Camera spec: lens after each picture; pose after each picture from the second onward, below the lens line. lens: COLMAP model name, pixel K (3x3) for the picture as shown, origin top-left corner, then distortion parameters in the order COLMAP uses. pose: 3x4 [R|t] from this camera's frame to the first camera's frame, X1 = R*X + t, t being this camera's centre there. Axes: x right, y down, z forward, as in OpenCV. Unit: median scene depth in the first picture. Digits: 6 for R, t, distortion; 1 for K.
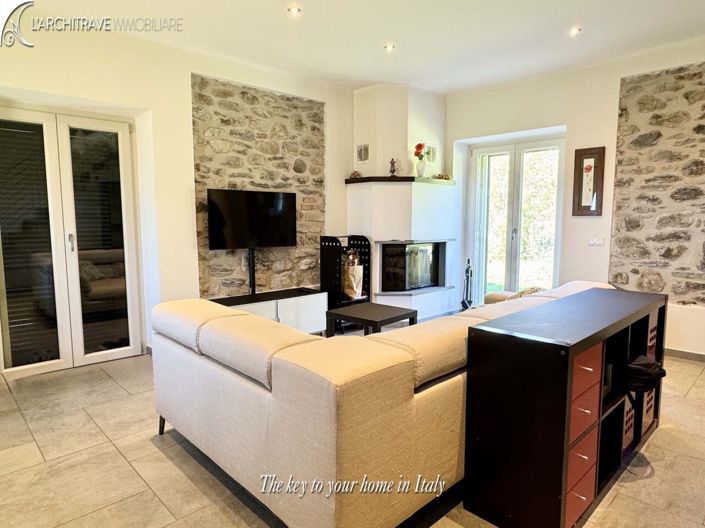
lens RADIAL K [[443.5, 0, 352.5], [0, 443.5, 264.0], [0, 0, 1]] dist [-0.000765, -0.001060]
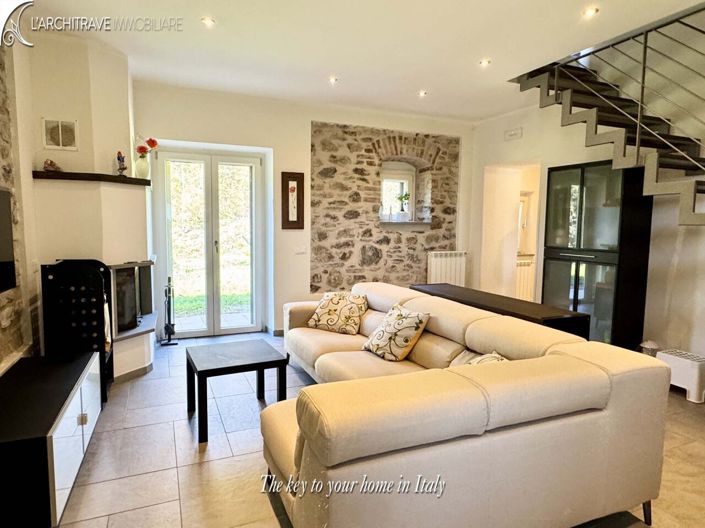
lens RADIAL K [[443.5, 0, 352.5], [0, 443.5, 264.0], [0, 0, 1]] dist [-0.000765, -0.001060]
pose [[0.350630, -0.082032, 0.932914, -0.539763], [0.082747, 0.994974, 0.056389, -0.071263], [-0.932851, 0.057424, 0.355656, 0.444315]]
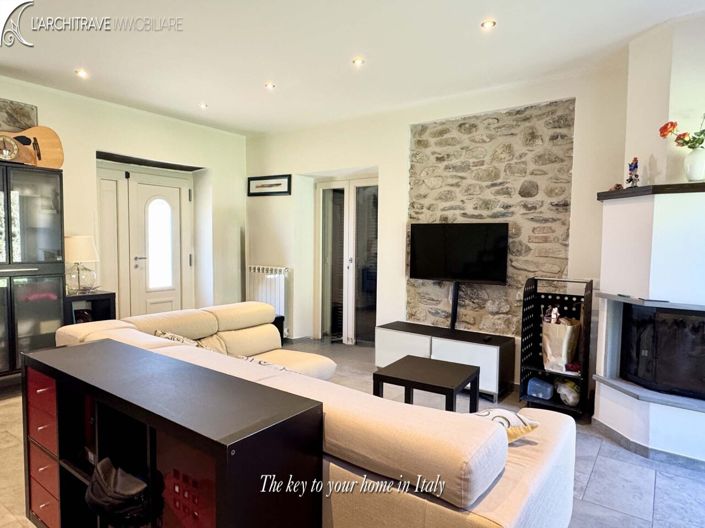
lens RADIAL K [[443.5, 0, 352.5], [0, 443.5, 264.0], [0, 0, 1]] dist [-0.000765, -0.001060]
pose [[0.172490, 0.059410, -0.983218, 0.700512], [-0.113655, 0.992713, 0.040045, -0.089358], [0.978432, 0.104840, 0.177985, 0.616248]]
